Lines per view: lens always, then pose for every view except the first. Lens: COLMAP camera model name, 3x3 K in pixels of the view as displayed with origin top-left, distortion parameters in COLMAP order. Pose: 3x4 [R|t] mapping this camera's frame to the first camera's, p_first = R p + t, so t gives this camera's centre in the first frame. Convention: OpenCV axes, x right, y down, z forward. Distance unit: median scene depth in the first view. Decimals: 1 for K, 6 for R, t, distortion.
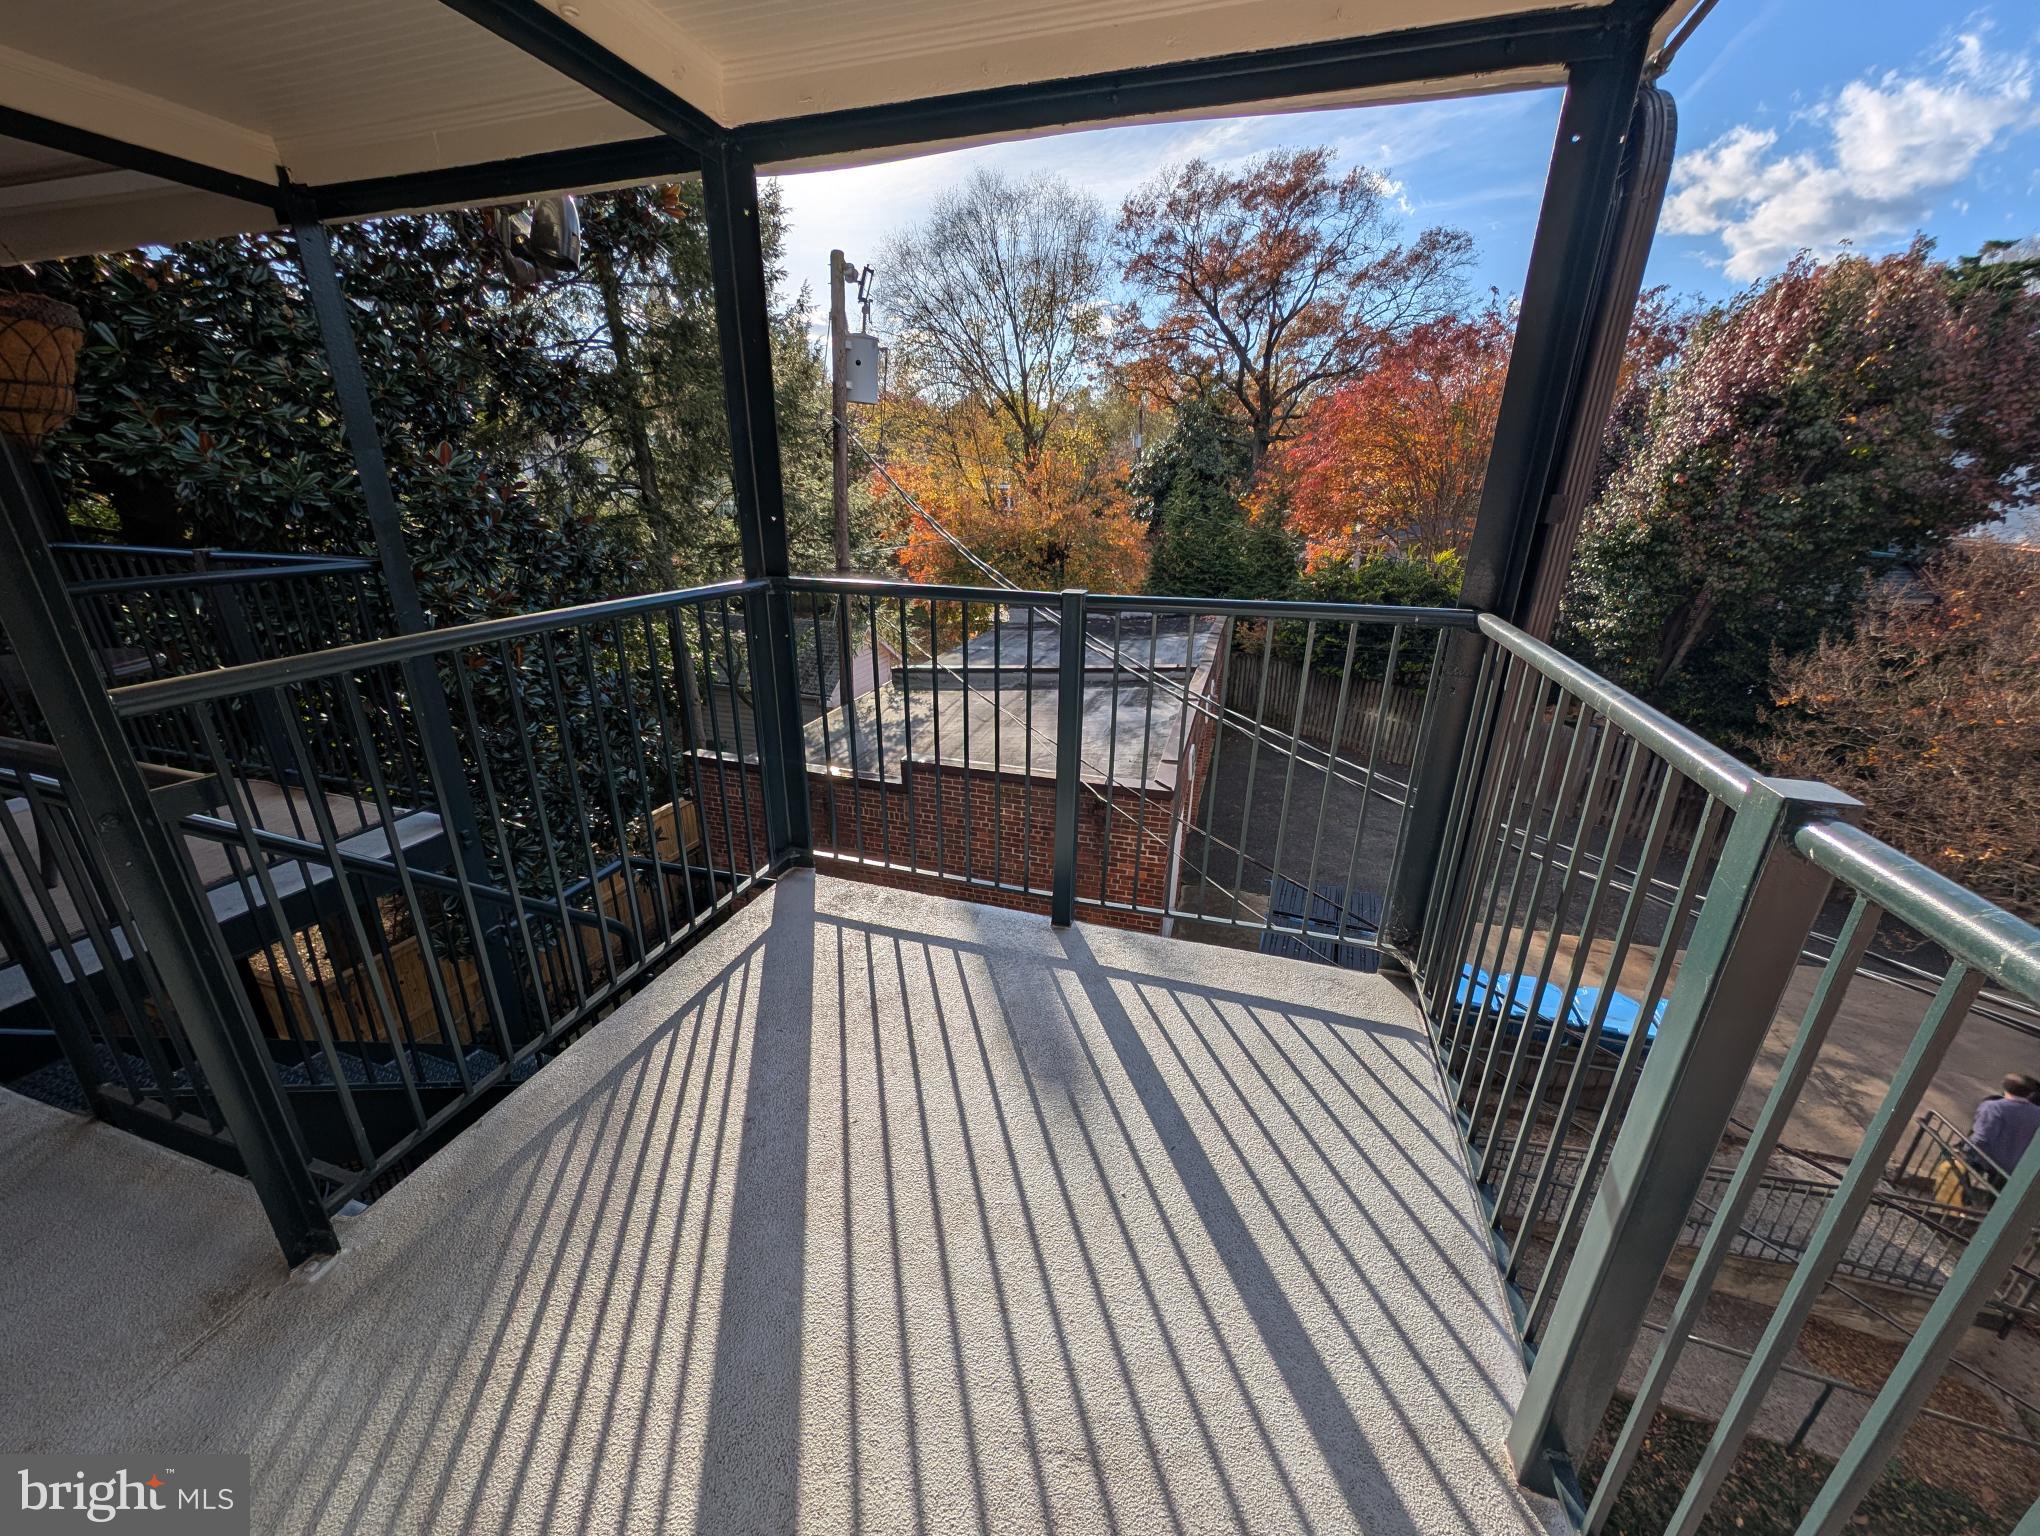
lens RADIAL K [[768.1, 0, 1015.7], [0, 768.1, 783.0], [0, 0, 1]] dist [0.012342, -0.004903]
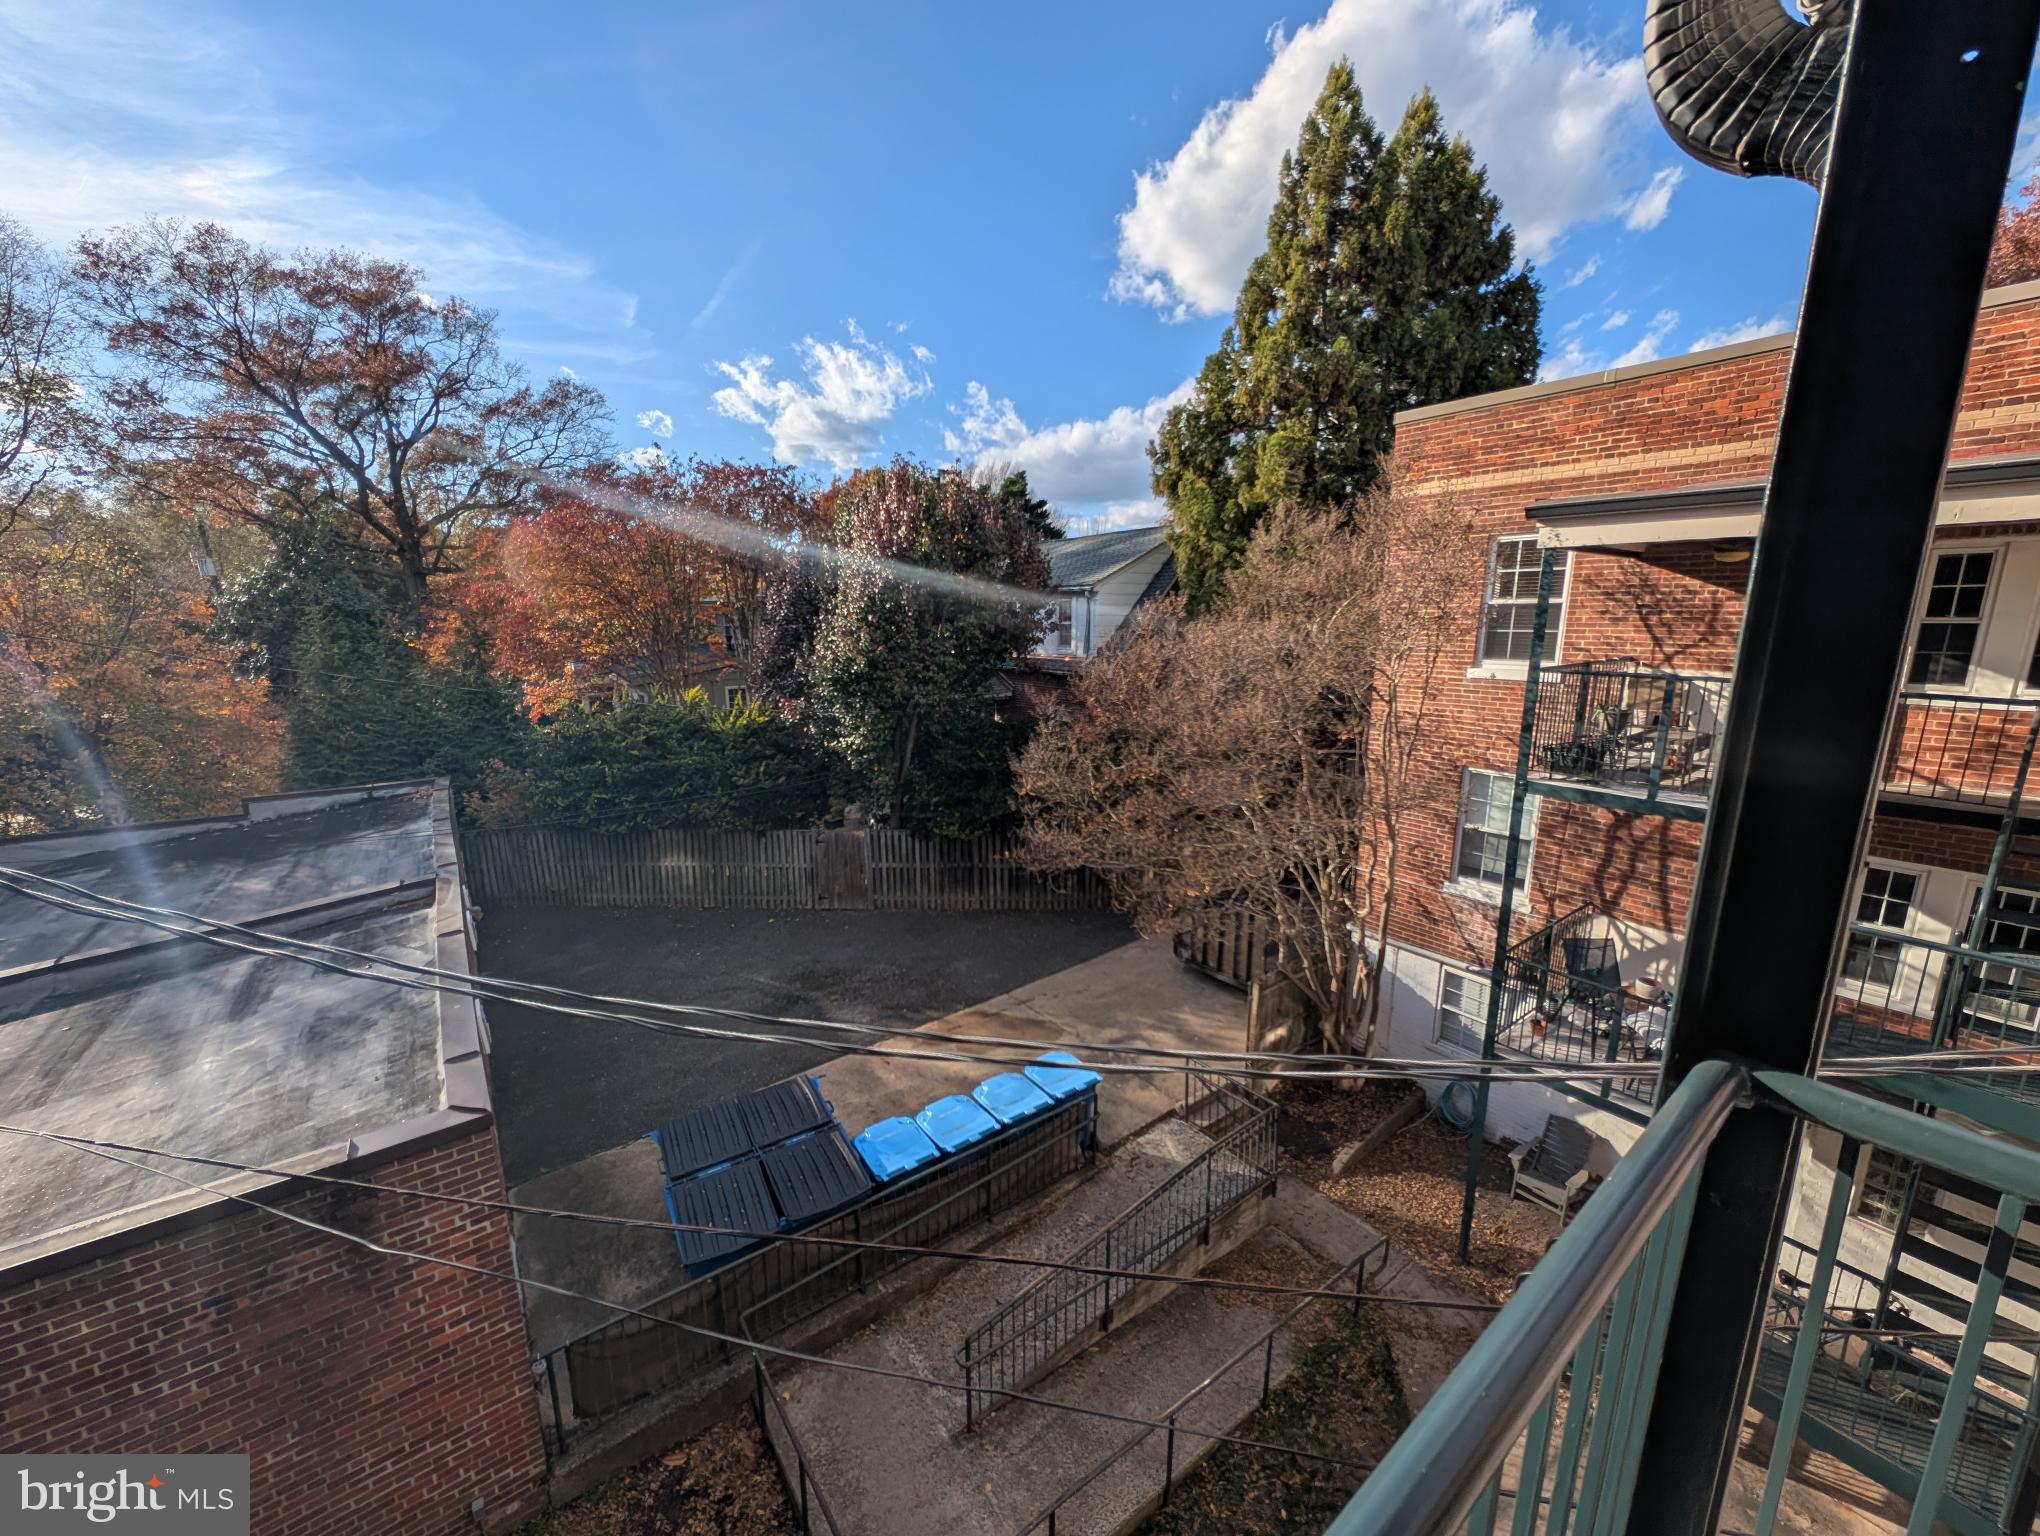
lens RADIAL K [[768.1, 0, 1012.1], [0, 768.1, 773.4], [0, 0, 1]] dist [0.012342, -0.004903]
pose [[0.590799, -0.177321, 0.787092, 0.002482], [0.304268, 0.952486, -0.013805, -0.034500], [-0.747247, 0.247643, 0.616681, 0.066765]]
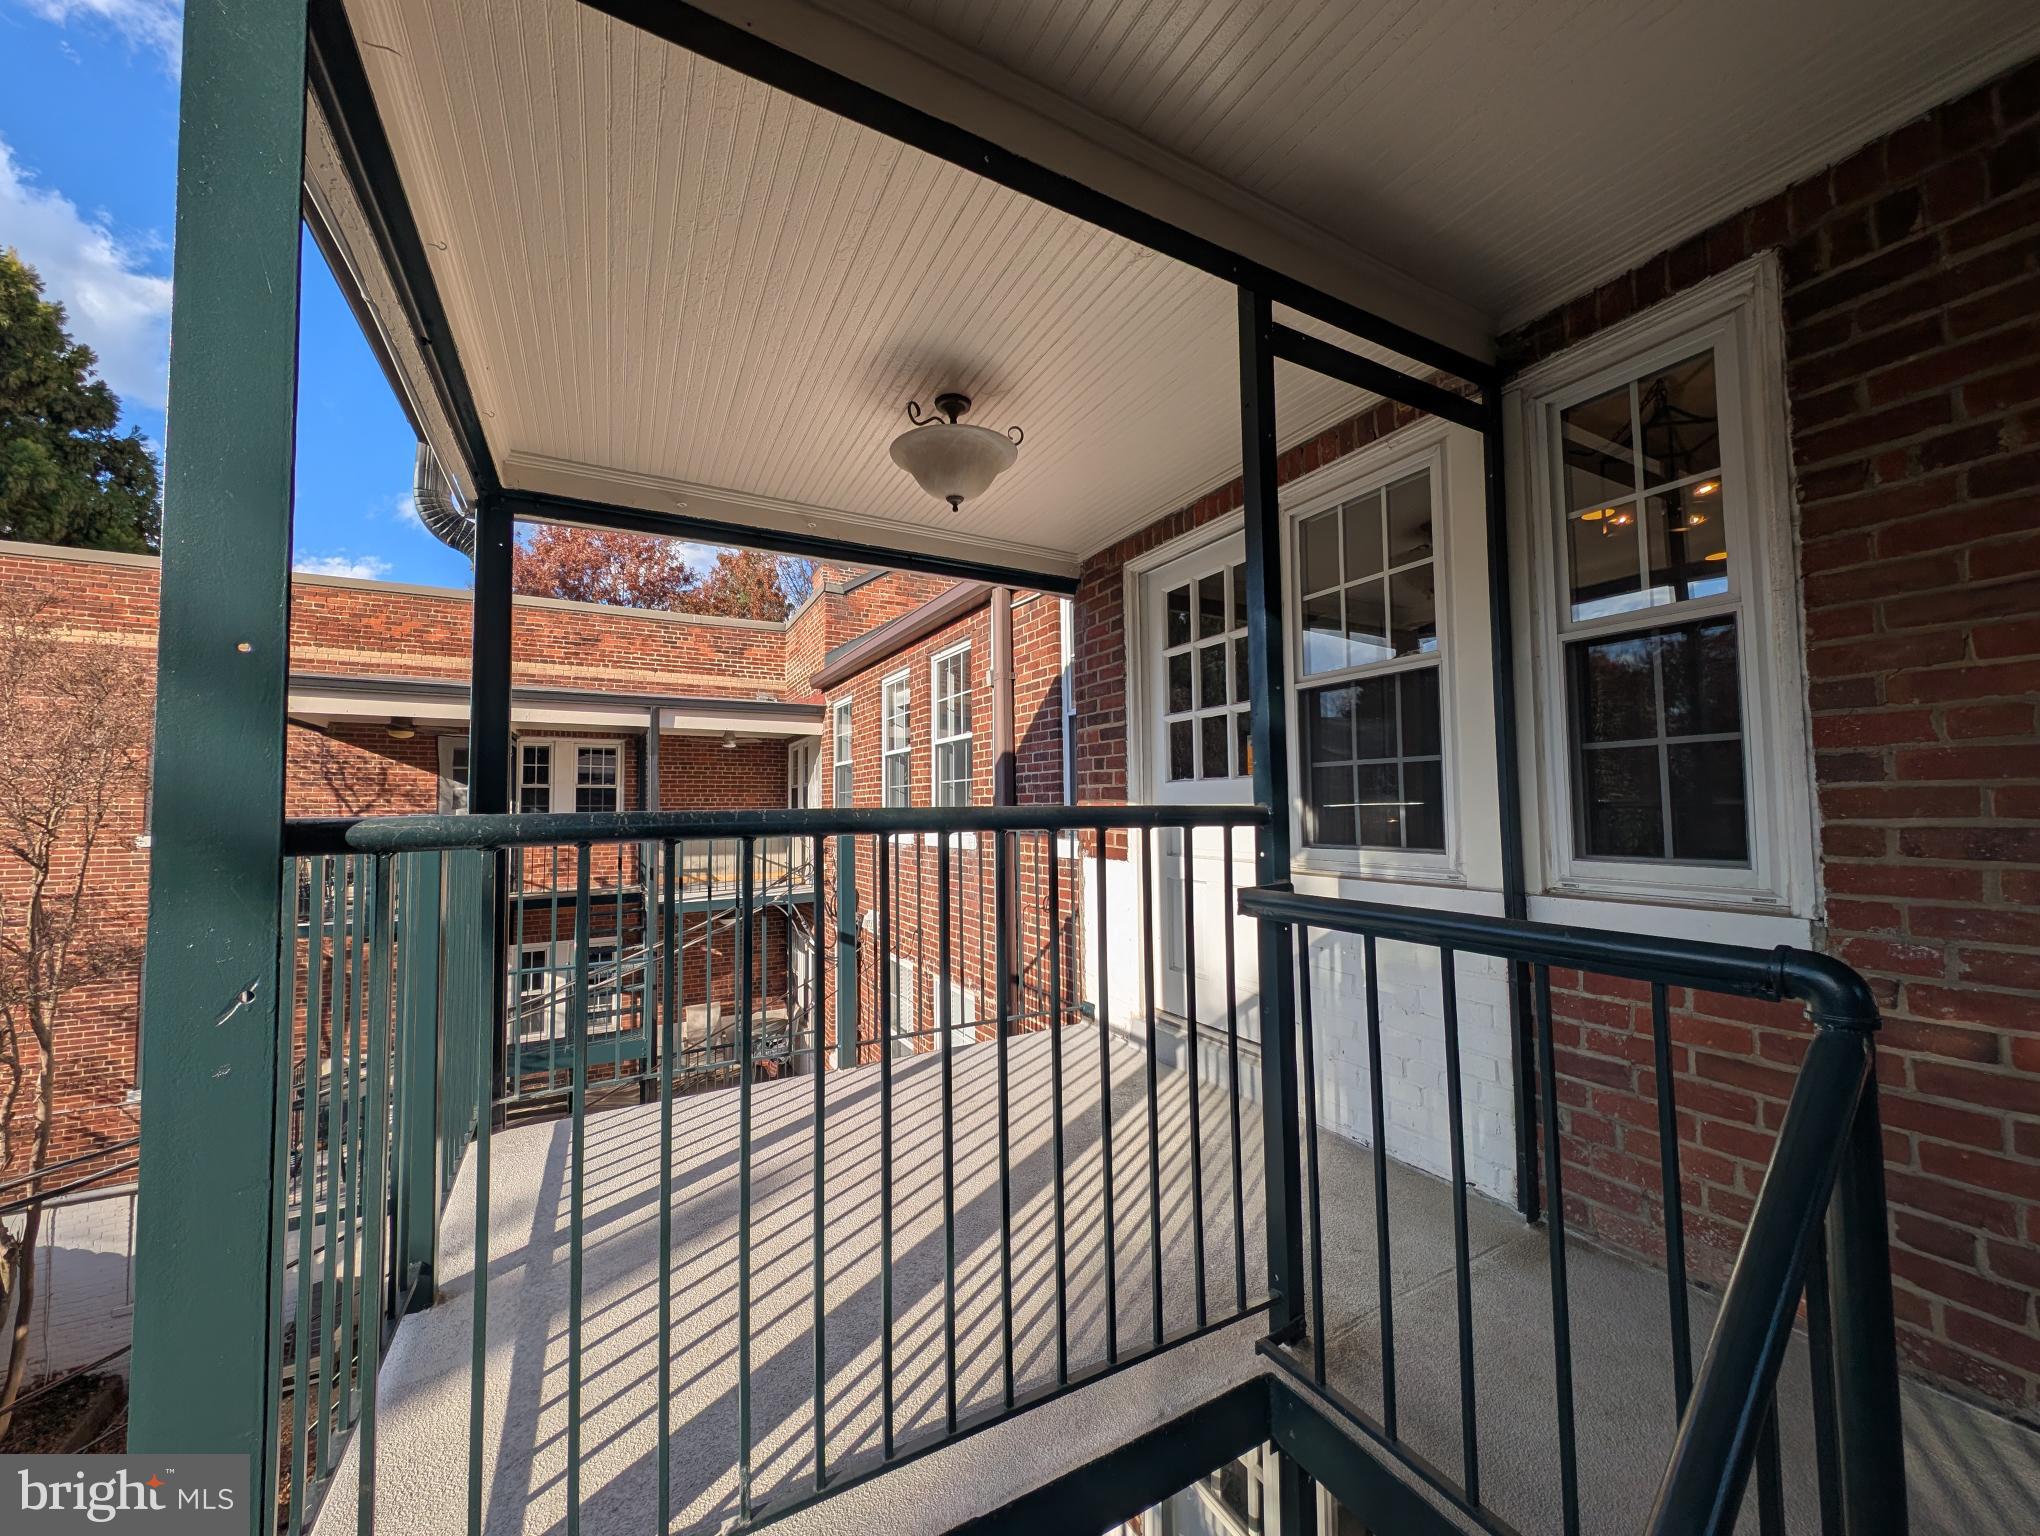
lens RADIAL K [[768.1, 0, 1015.0], [0, 768.1, 769.5], [0, 0, 1]] dist [0.012342, -0.004903]
pose [[-0.710818, 0.028148, 0.702813, -0.074562], [0.254970, 0.941551, 0.220165, -0.025003], [-0.655536, 0.335693, -0.676448, 0.087913]]
